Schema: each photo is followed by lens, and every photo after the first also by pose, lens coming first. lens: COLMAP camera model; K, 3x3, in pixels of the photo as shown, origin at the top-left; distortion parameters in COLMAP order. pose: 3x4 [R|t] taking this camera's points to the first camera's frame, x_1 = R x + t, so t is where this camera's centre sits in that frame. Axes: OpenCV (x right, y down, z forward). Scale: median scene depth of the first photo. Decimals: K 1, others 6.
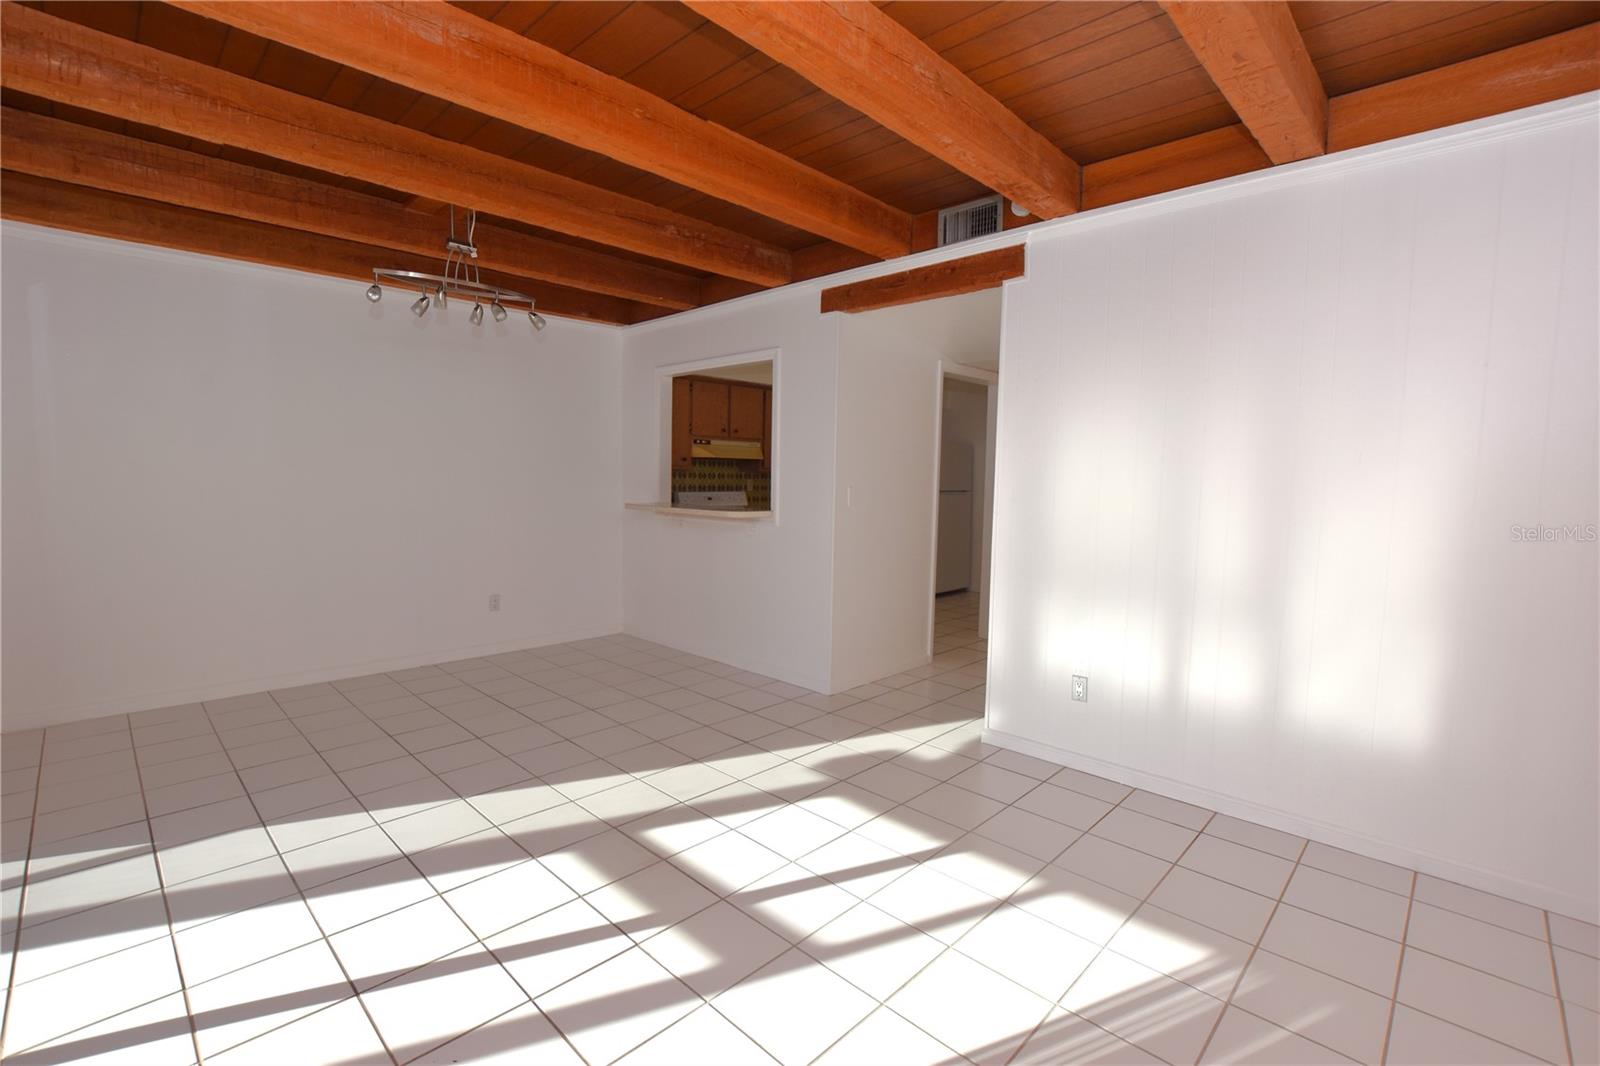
lens RADIAL K [[711.7, 0, 795.7], [0, 711.7, 539.2], [0, 0, 1]] dist [-0.031585, 0.001245]
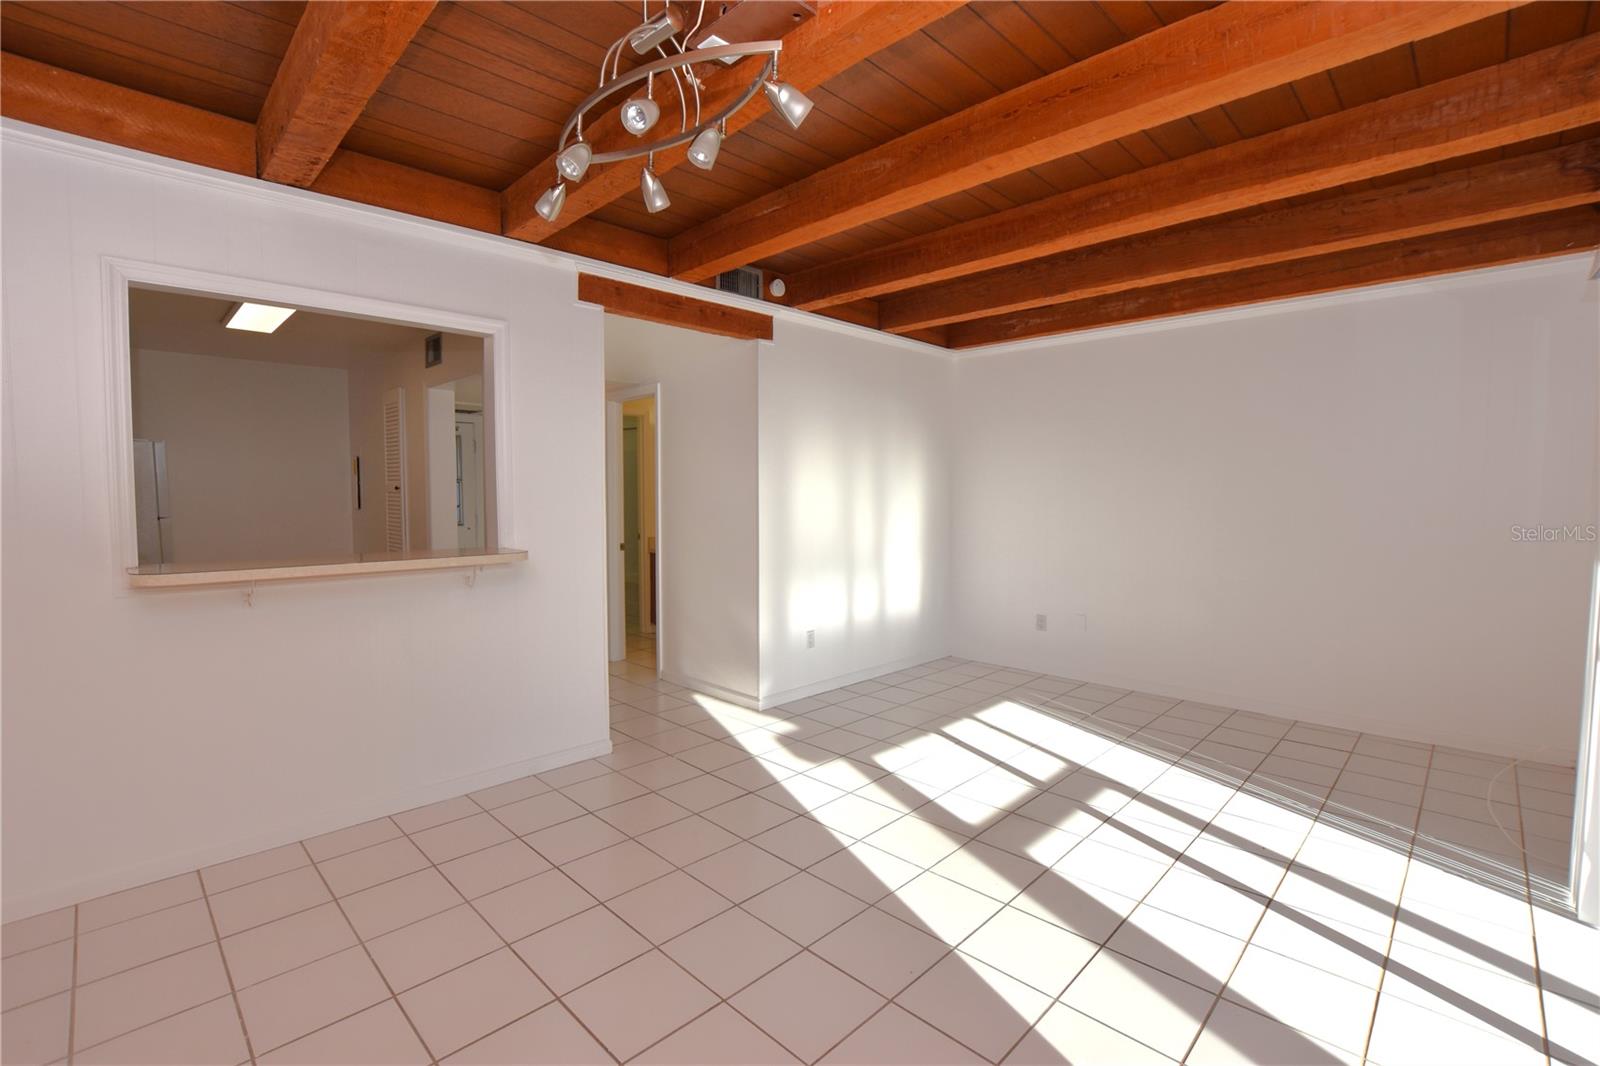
lens RADIAL K [[711.7, 0, 792.6], [0, 711.7, 532.6], [0, 0, 1]] dist [-0.031585, 0.001245]
pose [[0.011414, -0.072064, 0.997335, -1.155066], [0.086340, 0.993746, 0.070816, -0.125139], [-0.996200, 0.085302, 0.017564, 1.102441]]
